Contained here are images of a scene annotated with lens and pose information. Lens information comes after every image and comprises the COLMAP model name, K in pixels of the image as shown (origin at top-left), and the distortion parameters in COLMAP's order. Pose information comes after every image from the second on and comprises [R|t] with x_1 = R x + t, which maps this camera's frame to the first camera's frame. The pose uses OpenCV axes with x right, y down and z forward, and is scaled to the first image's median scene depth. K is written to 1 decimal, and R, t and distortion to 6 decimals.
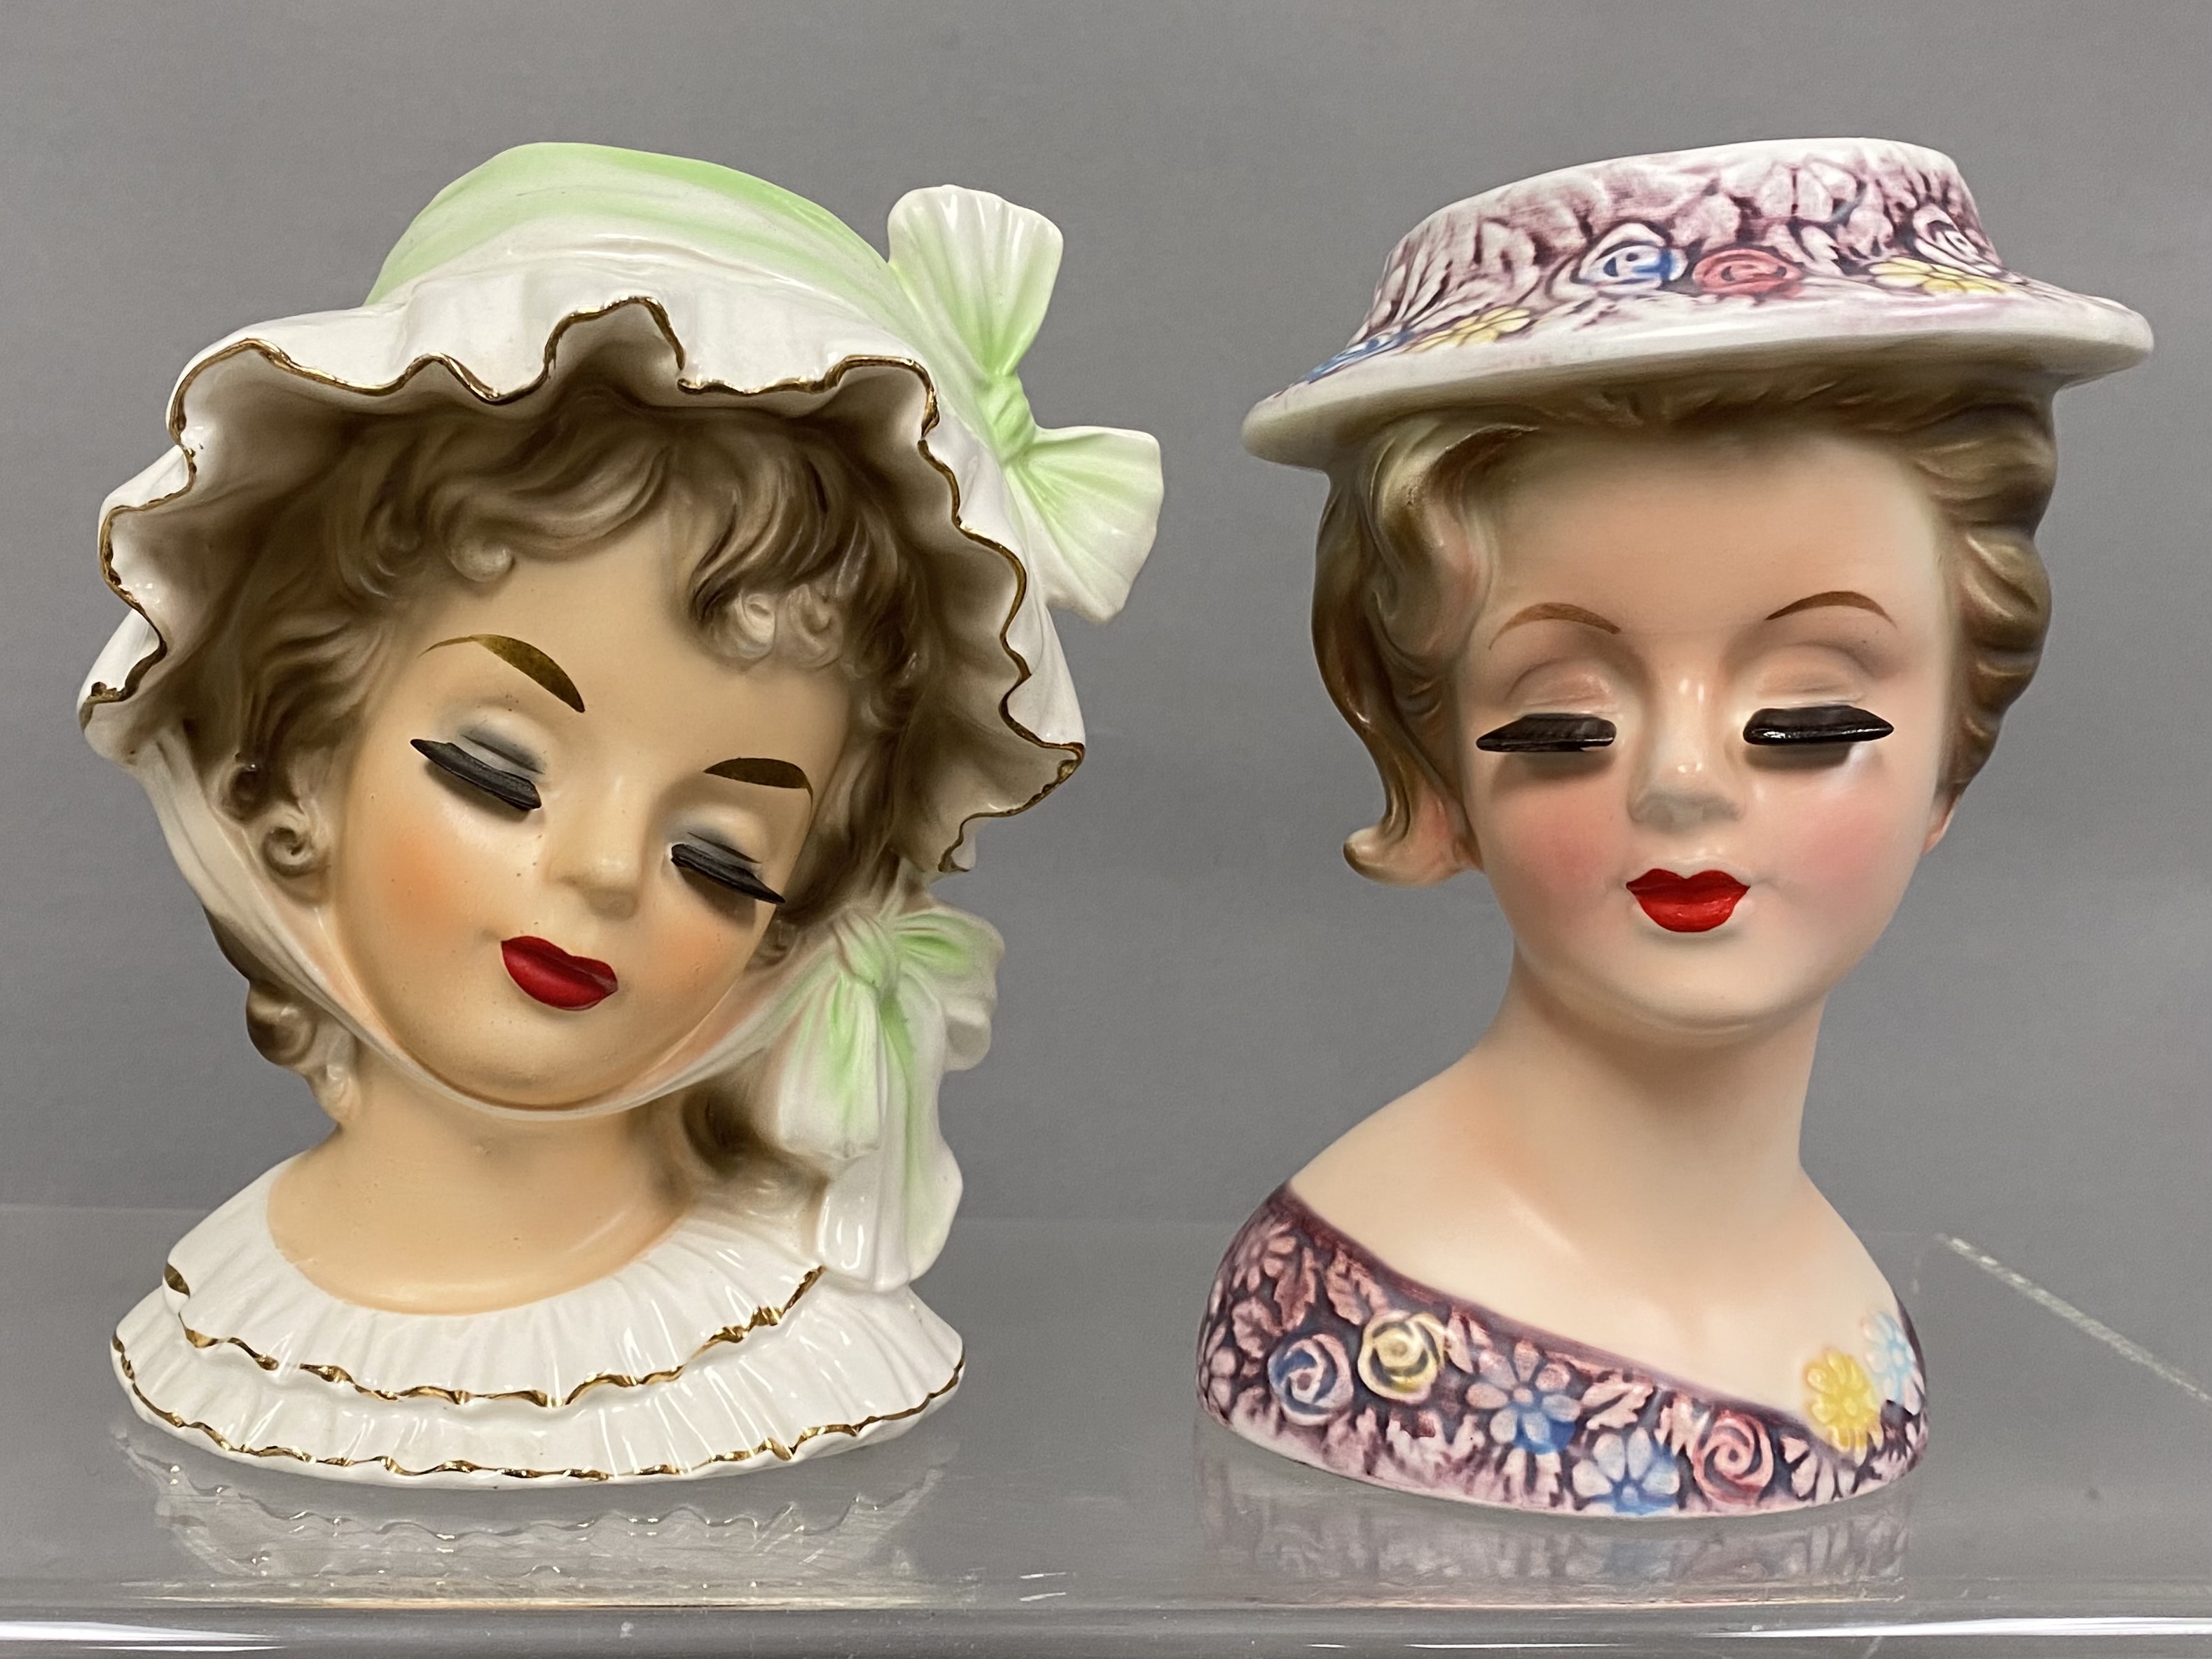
lens RADIAL K [[2433.9, 0, 941.0], [0, 2433.9, 826.9], [0, 0, 1]] dist [0.221696, -0.750352]
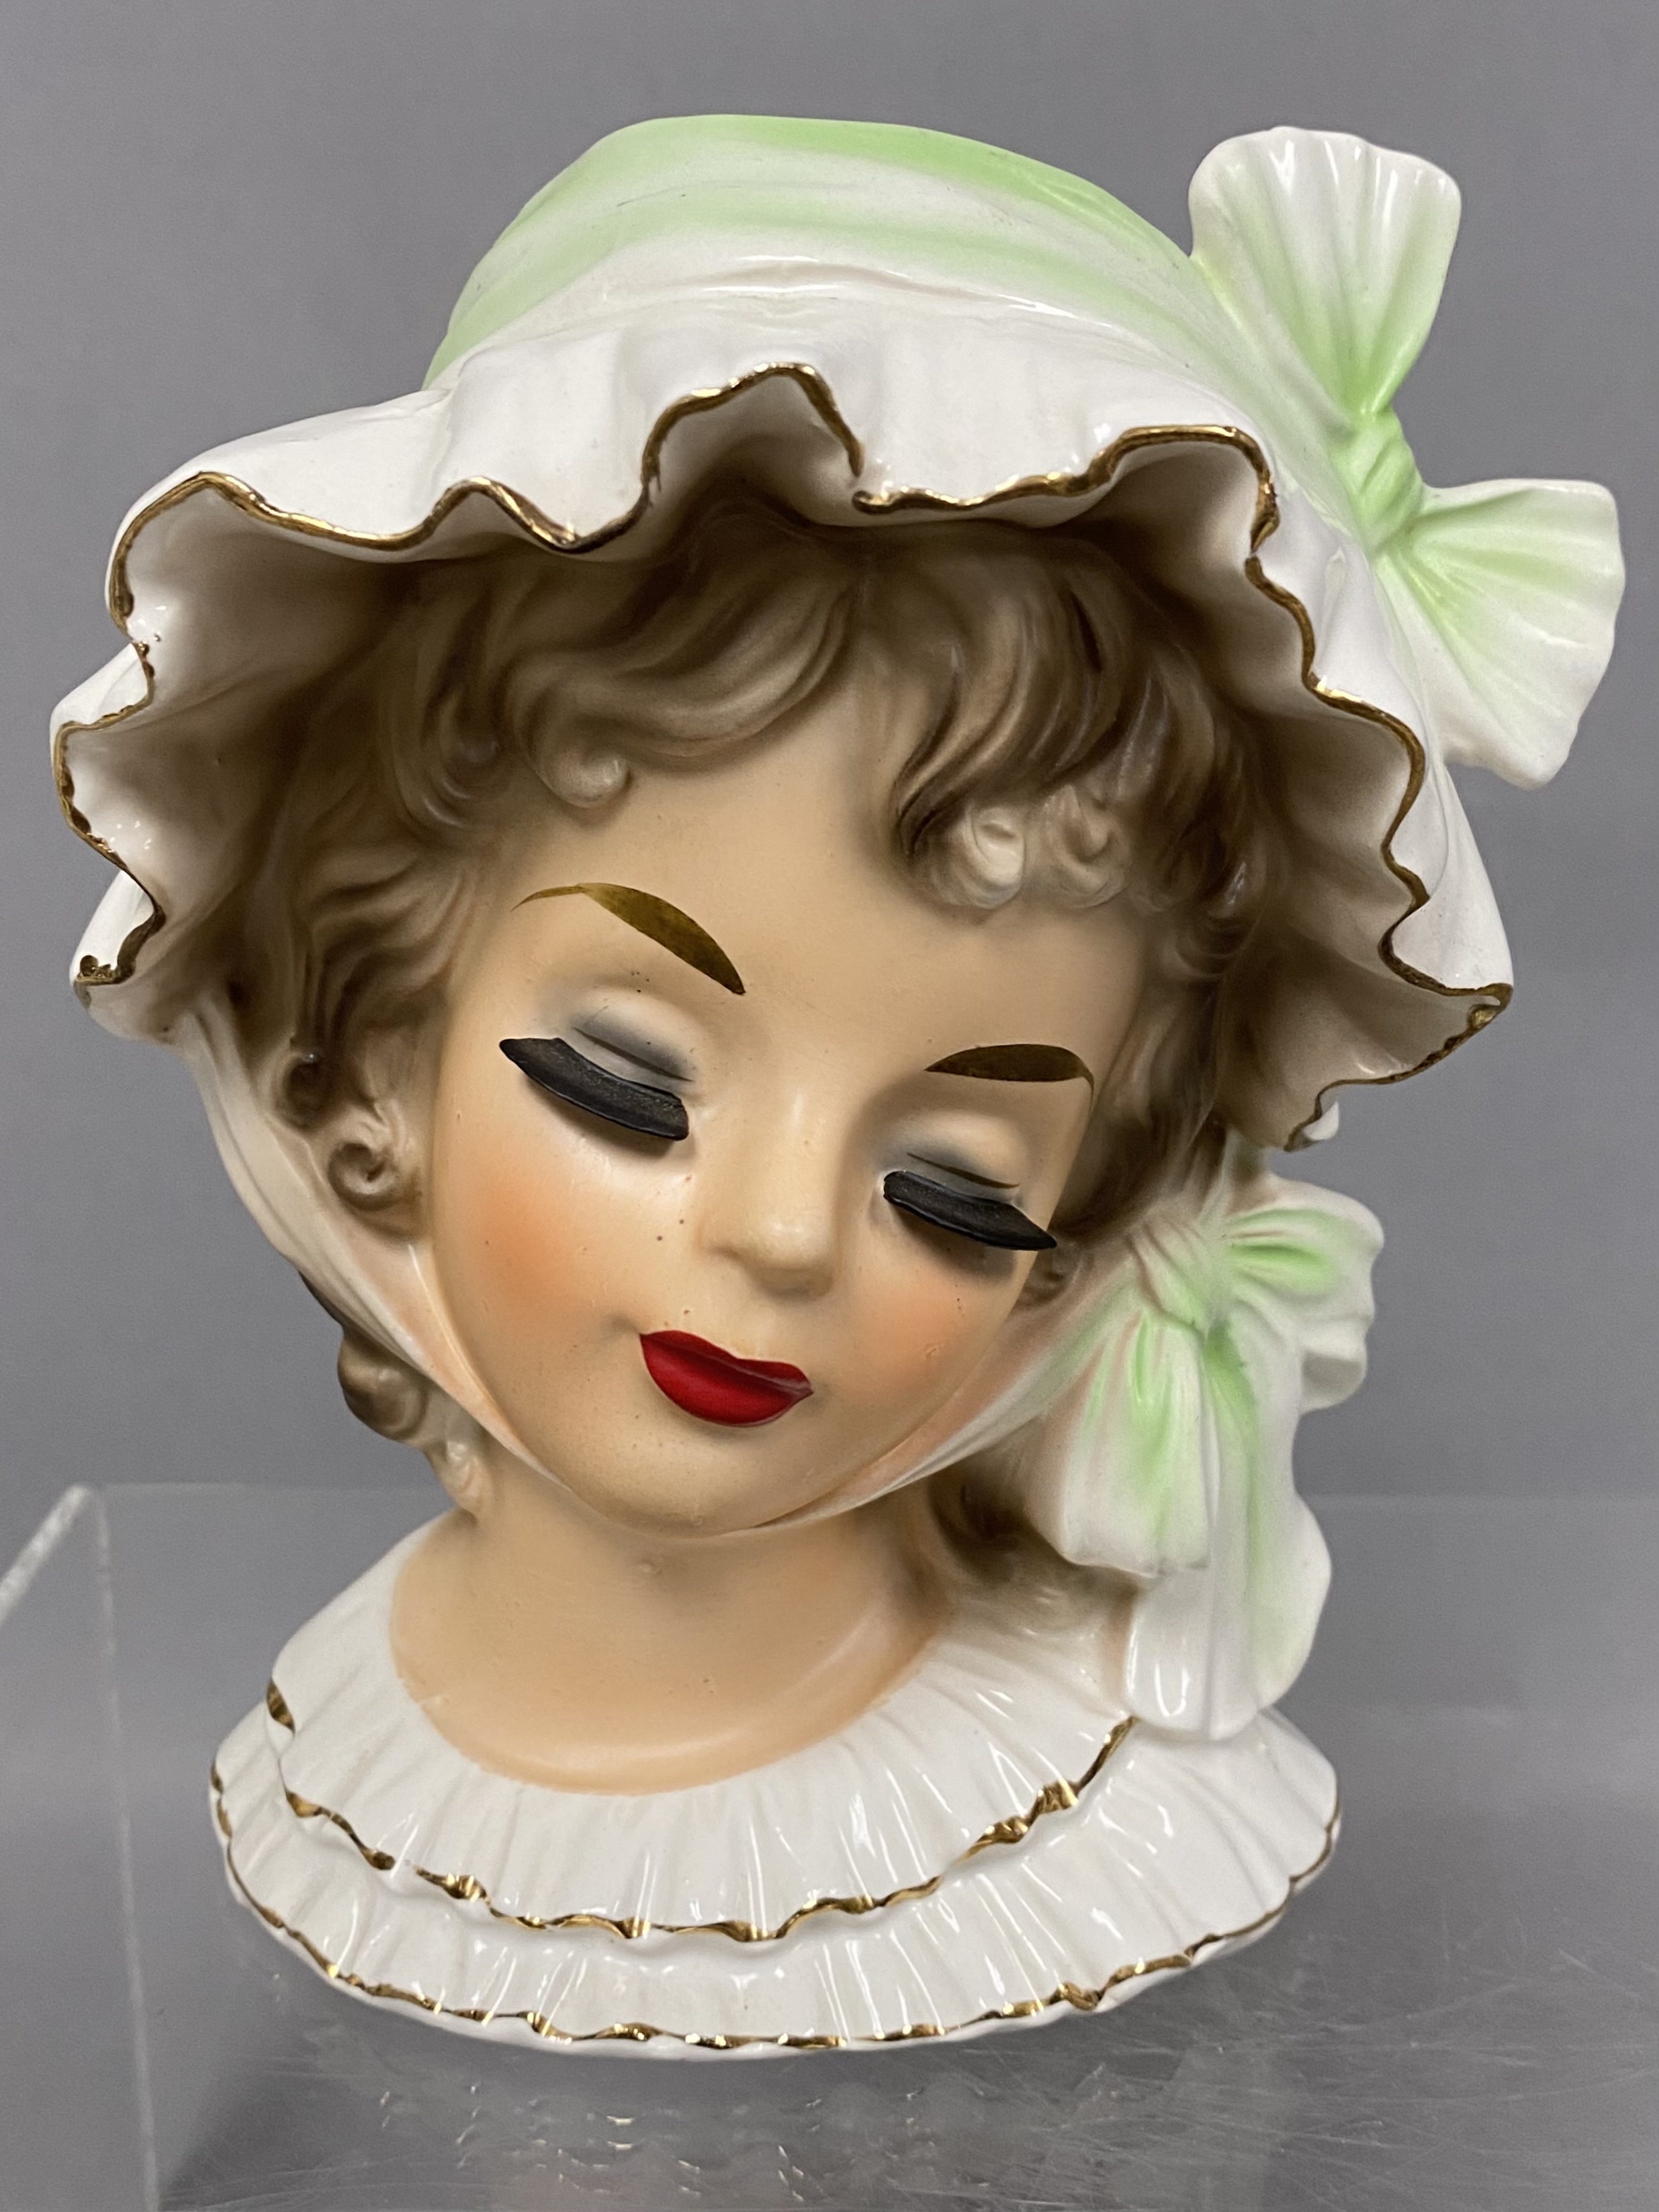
lens RADIAL K [[2433.5, 0, 830.5], [0, 2433.5, 1040.1], [0, 0, 1]] dist [0.221696, -0.750352]
pose [[0.984357, -0.023760, -0.174578, -0.006096], [0.040876, 0.994627, 0.095116, -0.092034], [0.171380, -0.100764, 0.980038, 0.331504]]
